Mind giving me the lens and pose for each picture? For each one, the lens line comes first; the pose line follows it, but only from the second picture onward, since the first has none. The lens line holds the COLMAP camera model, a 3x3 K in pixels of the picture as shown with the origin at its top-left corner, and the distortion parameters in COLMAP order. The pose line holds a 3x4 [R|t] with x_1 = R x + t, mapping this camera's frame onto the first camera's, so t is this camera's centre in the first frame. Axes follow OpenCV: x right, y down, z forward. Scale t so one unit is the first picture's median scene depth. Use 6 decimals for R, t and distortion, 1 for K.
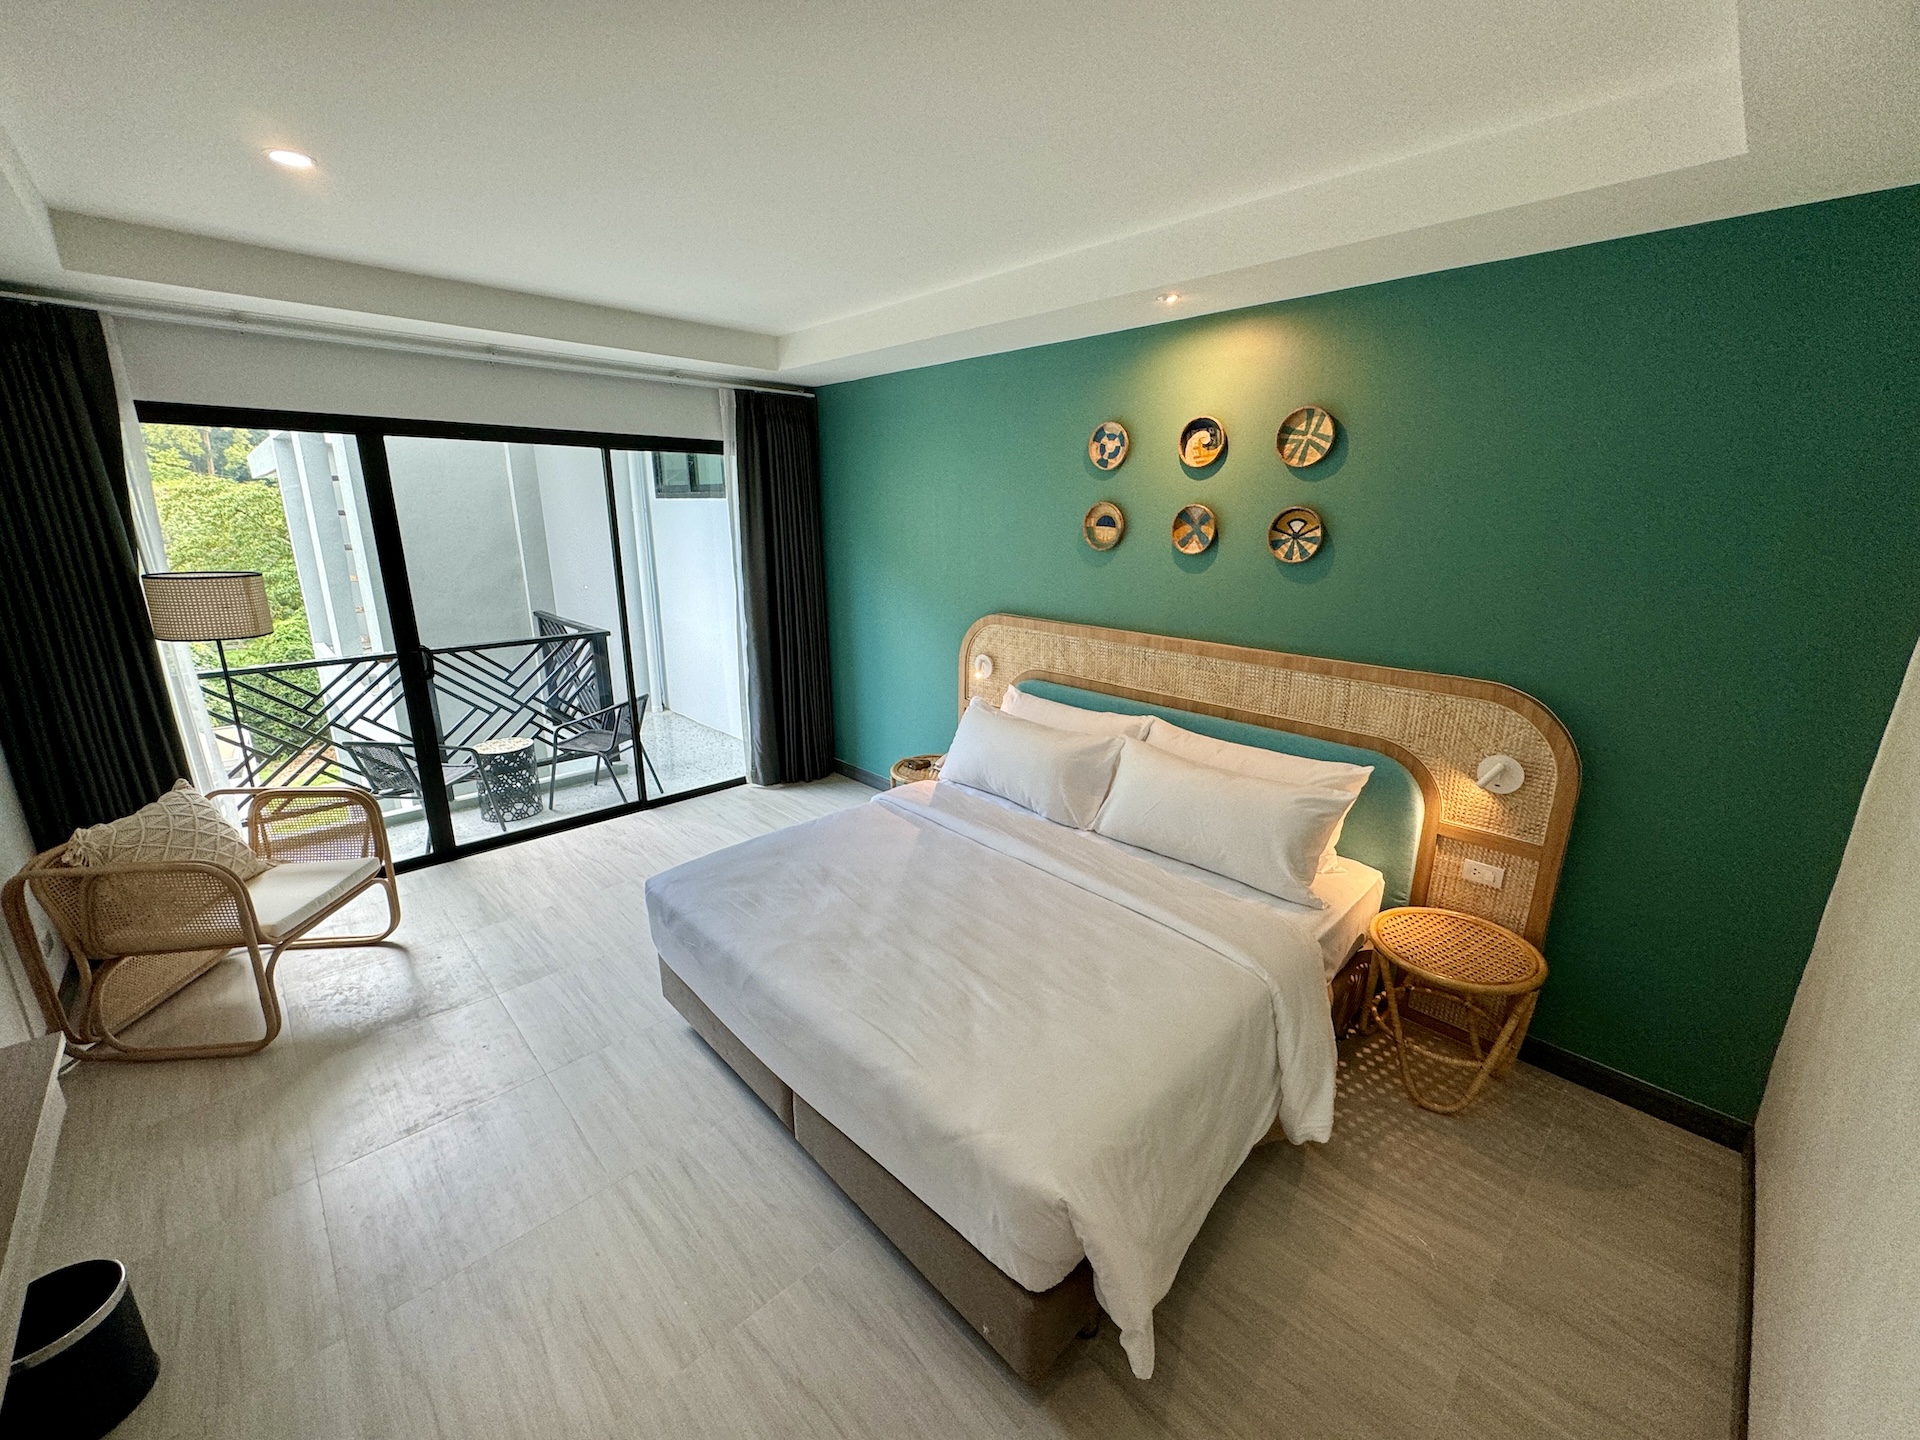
lens RADIAL K [[764.7, 0, 963.3], [0, 764.7, 714.3], [0, 0, 1]] dist [-0.001450, 0.000645]
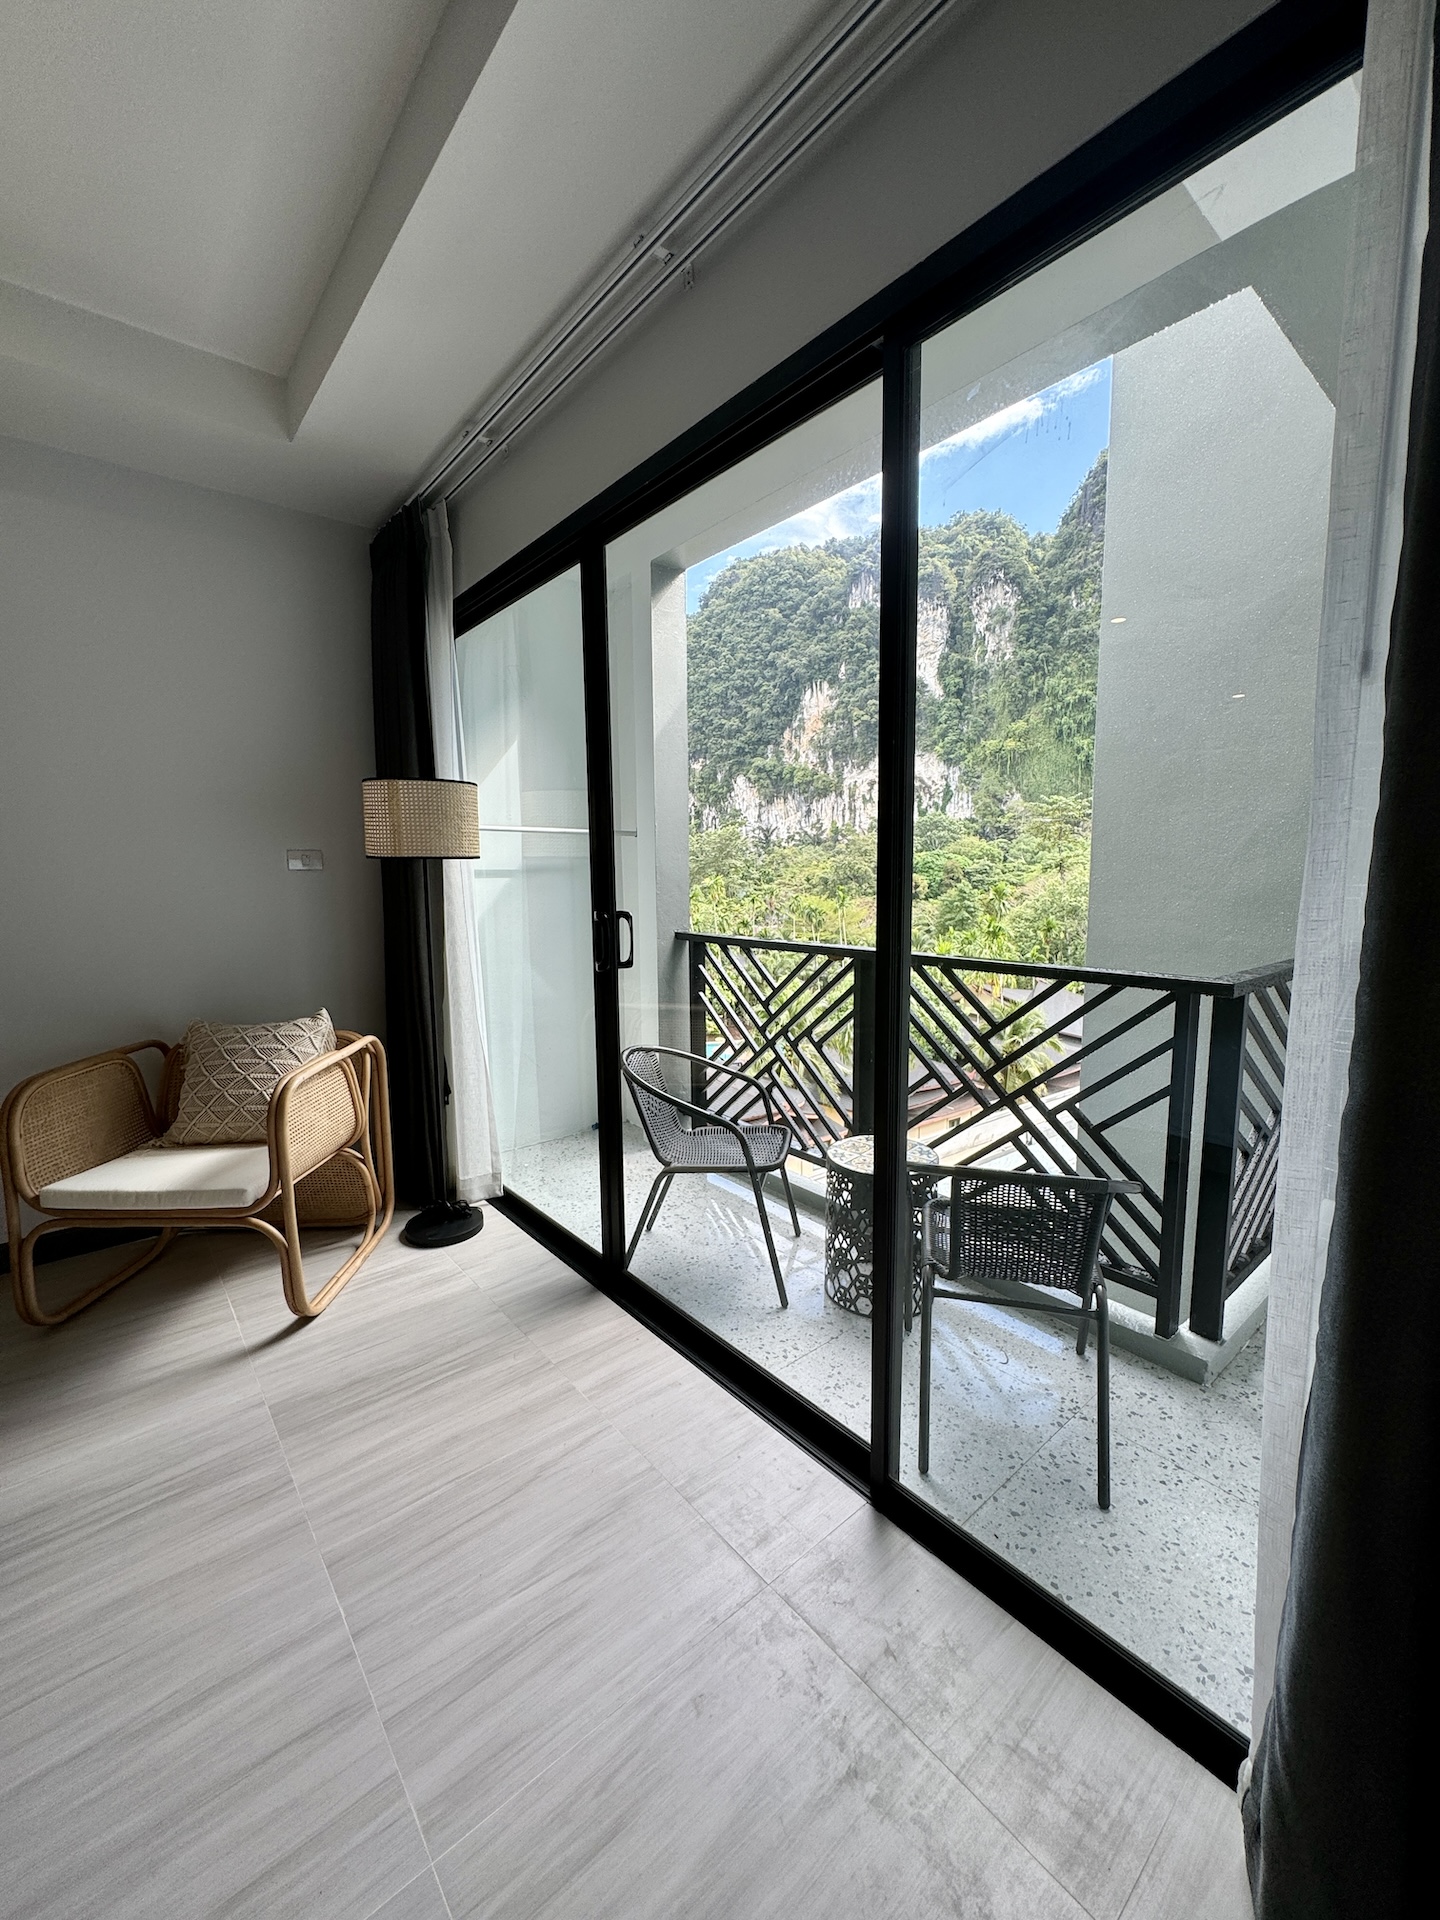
lens RADIAL K [[764.7, 0, 726.9], [0, 764.7, 961.0], [0, 0, 1]] dist [-0.001450, 0.000645]
pose [[-0.067817, 0.113157, -0.991260, -0.172966], [-0.251857, 0.959428, 0.126754, -0.178083], [0.965385, 0.258252, -0.036566, 1.338326]]
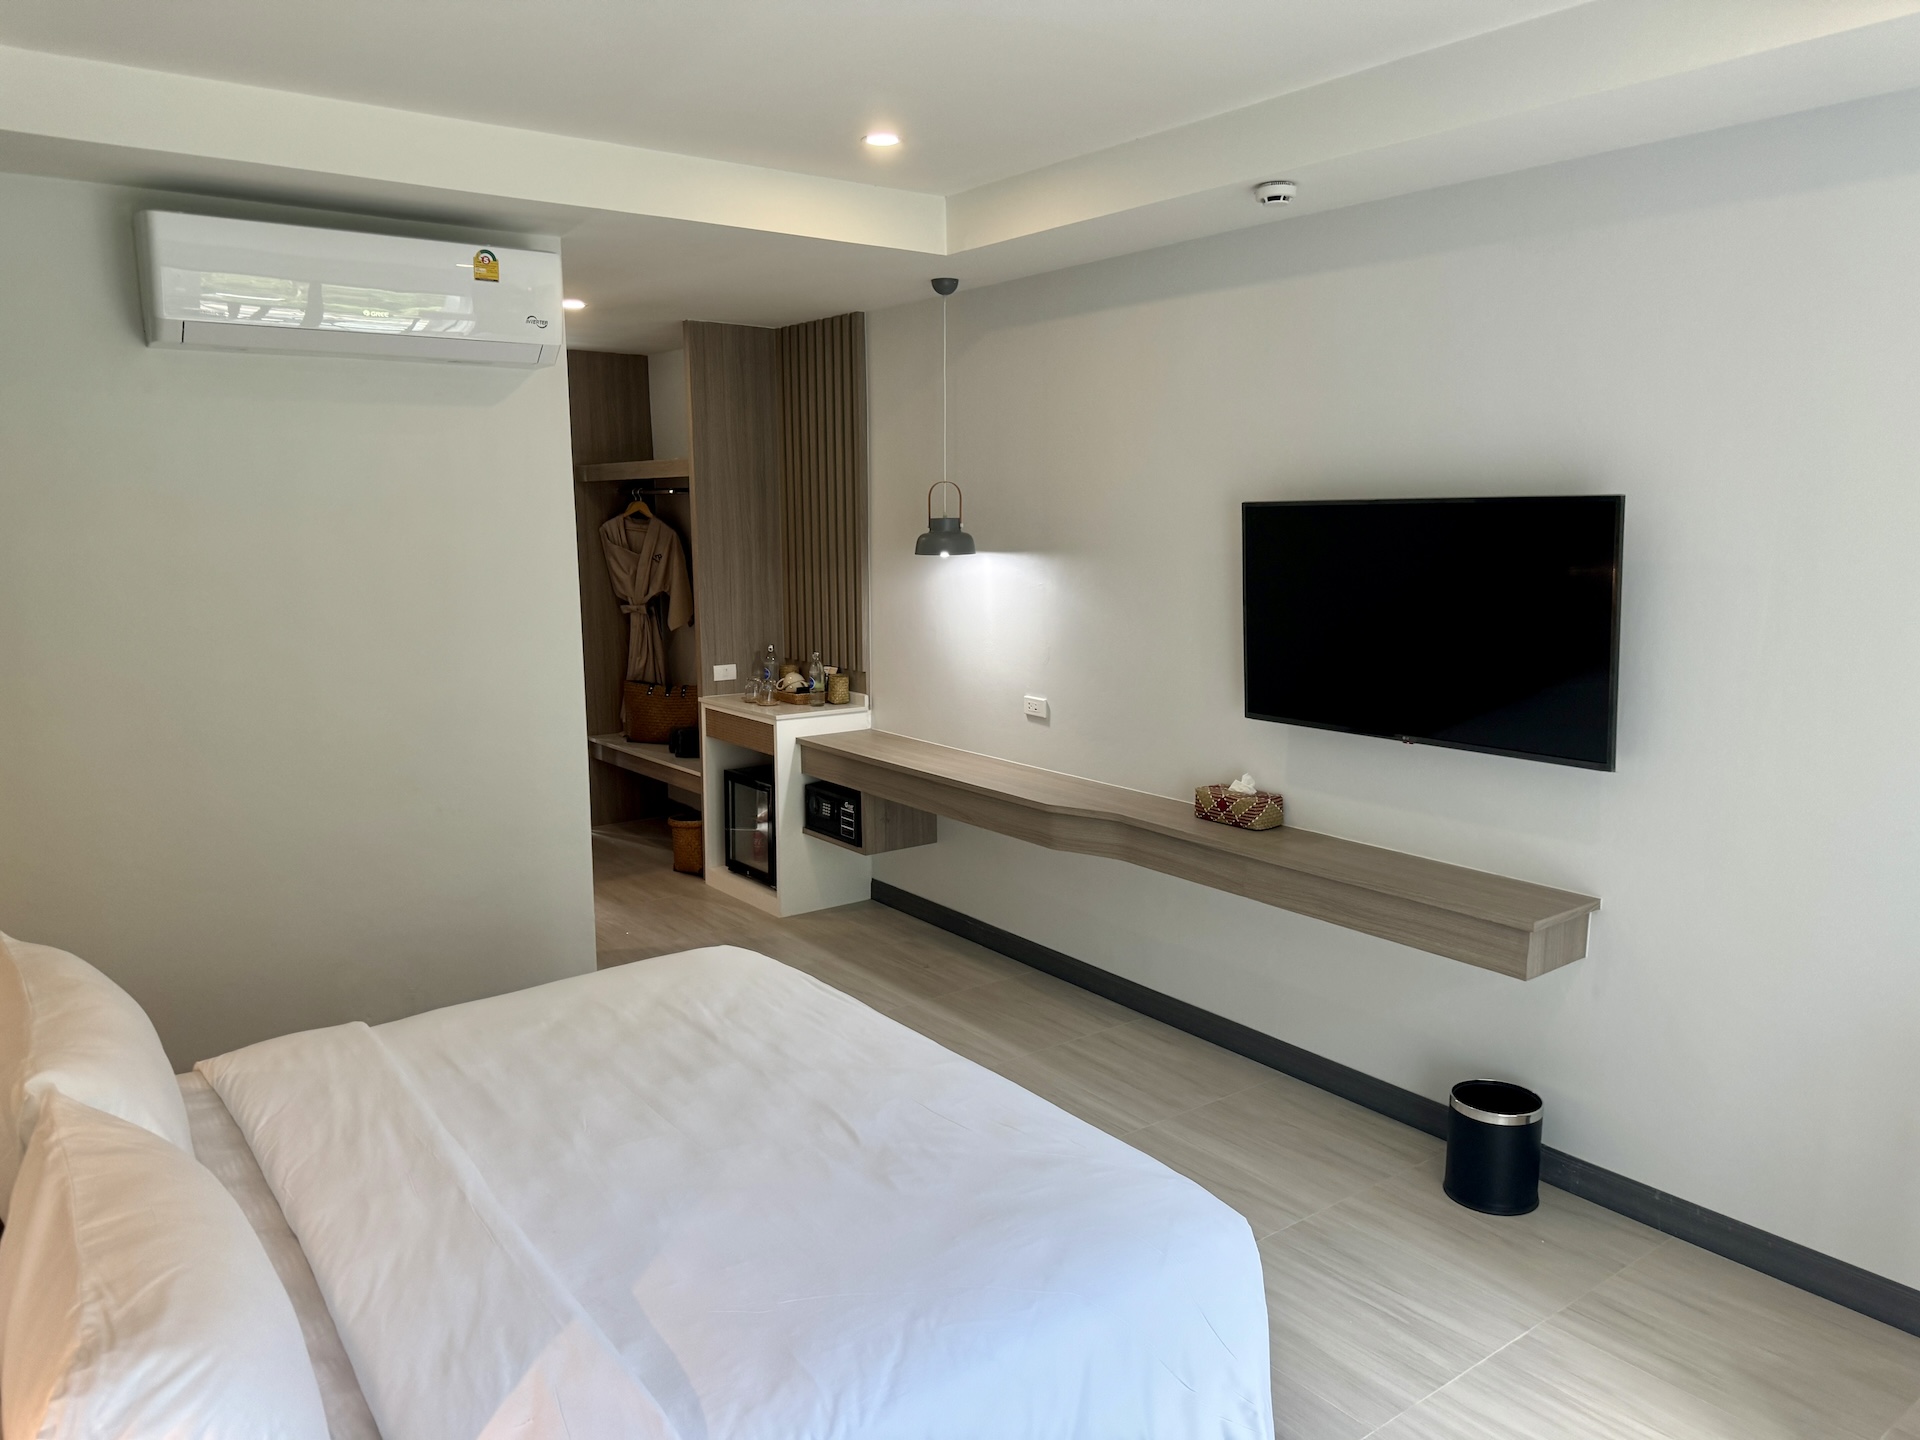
lens RADIAL K [[1342.7, 0, 949.2], [0, 1342.7, 732.2], [0, 0, 1]] dist [0.101416, -0.132196]
pose [[-0.991648, -0.025889, 0.126346, -0.275503], [0.029008, 0.909773, 0.414091, -0.354762], [-0.125666, 0.414298, -0.901424, 1.397865]]
